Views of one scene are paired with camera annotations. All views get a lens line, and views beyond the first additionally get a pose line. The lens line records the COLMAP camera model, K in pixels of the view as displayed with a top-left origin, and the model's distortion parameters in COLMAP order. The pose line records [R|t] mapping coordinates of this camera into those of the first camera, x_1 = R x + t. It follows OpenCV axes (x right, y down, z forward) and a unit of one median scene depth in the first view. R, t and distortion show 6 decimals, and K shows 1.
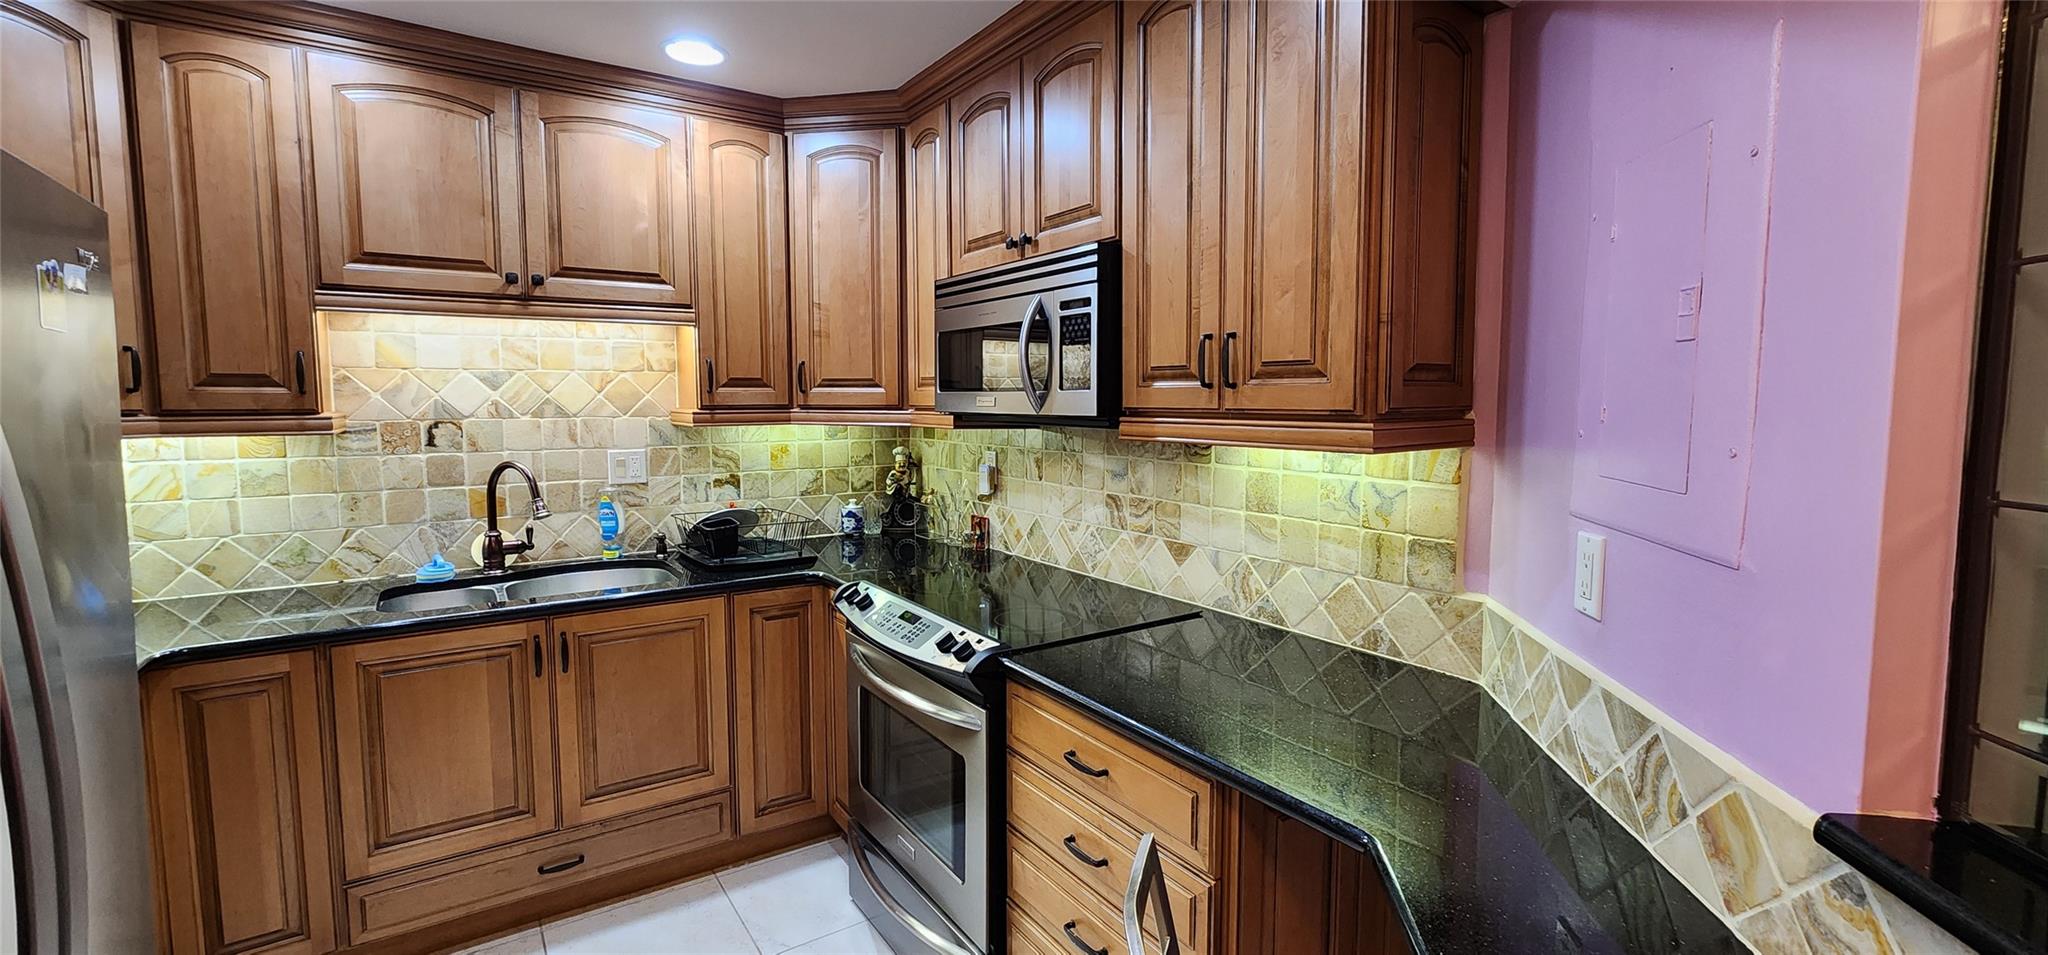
lens RADIAL K [[847.9, 0, 1025.3], [0, 847.9, 469.2], [0, 0, 1]] dist [-0.004598, 0.002816]
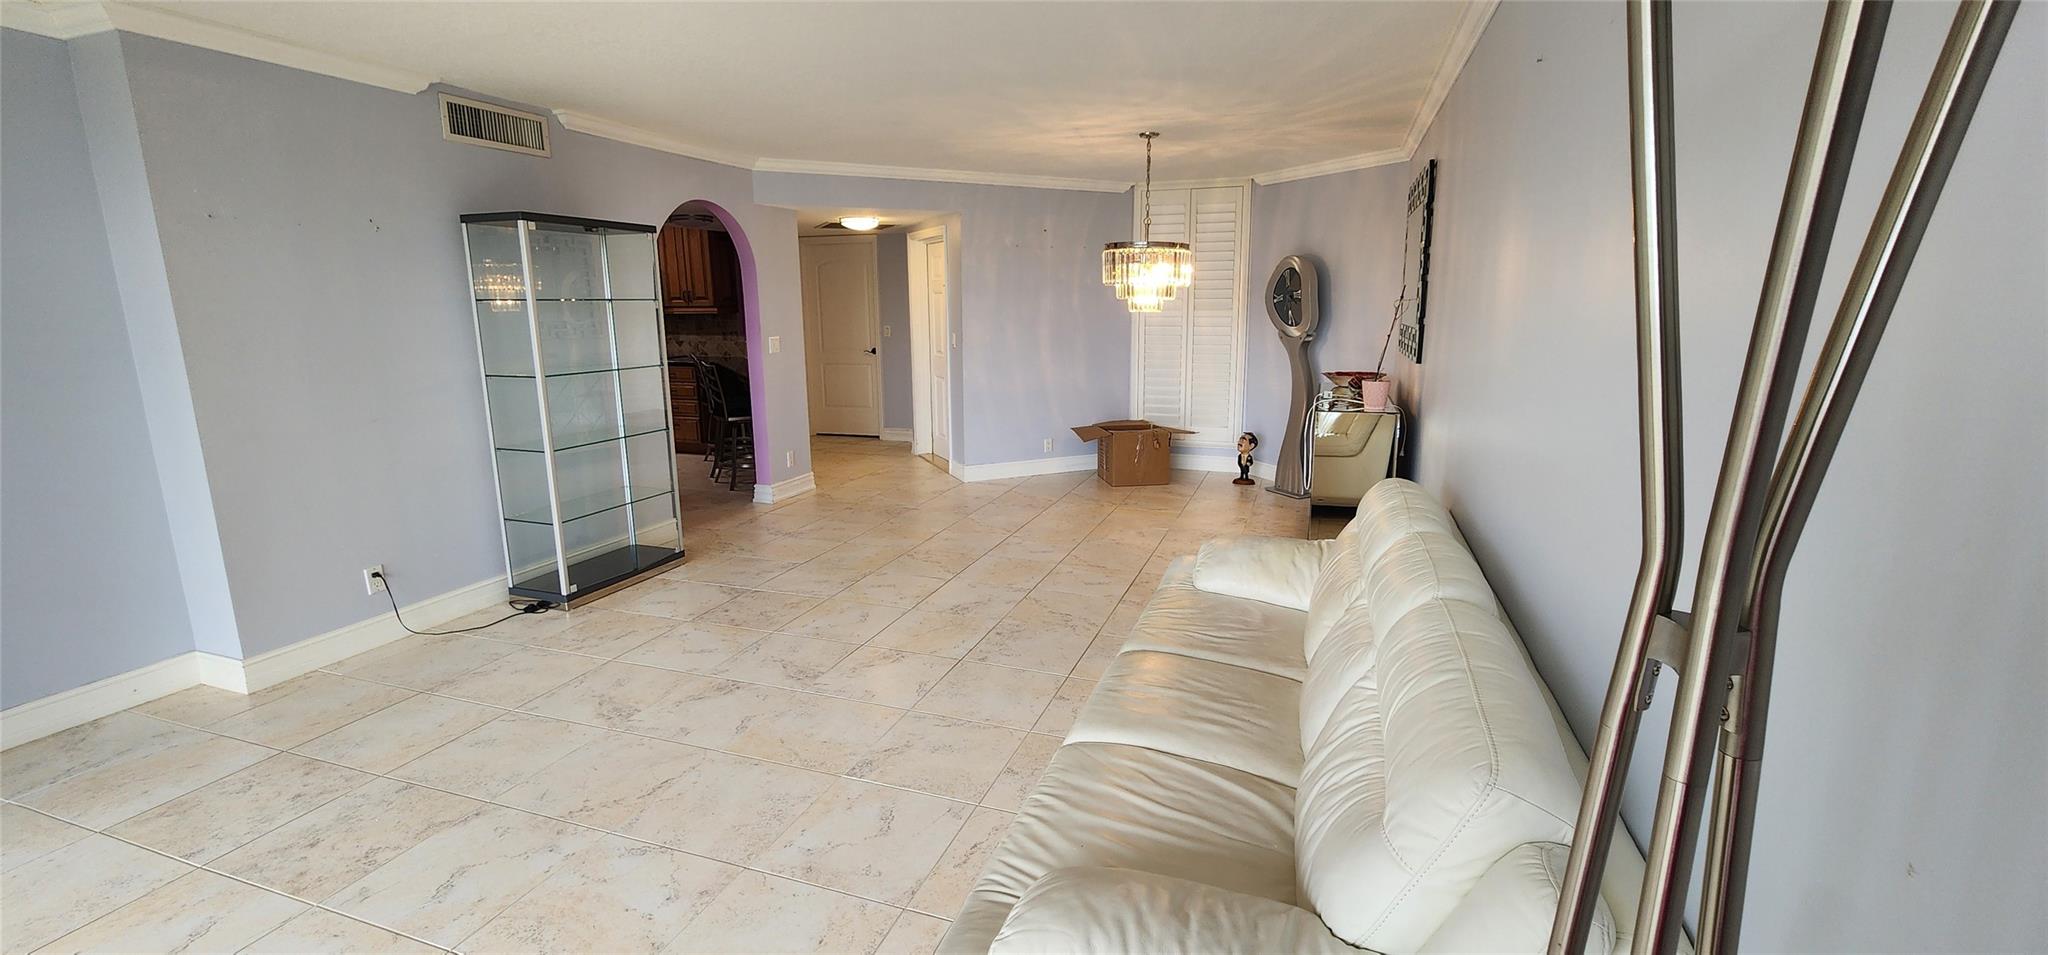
lens RADIAL K [[847.9, 0, 1023.7], [0, 847.9, 480.9], [0, 0, 1]] dist [-0.004598, 0.002816]
pose [[0.800945, -0.133391, 0.583690, -1.380571], [0.060582, 0.987919, 0.142640, 0.396028], [-0.595665, -0.078886, 0.799350, -4.728356]]
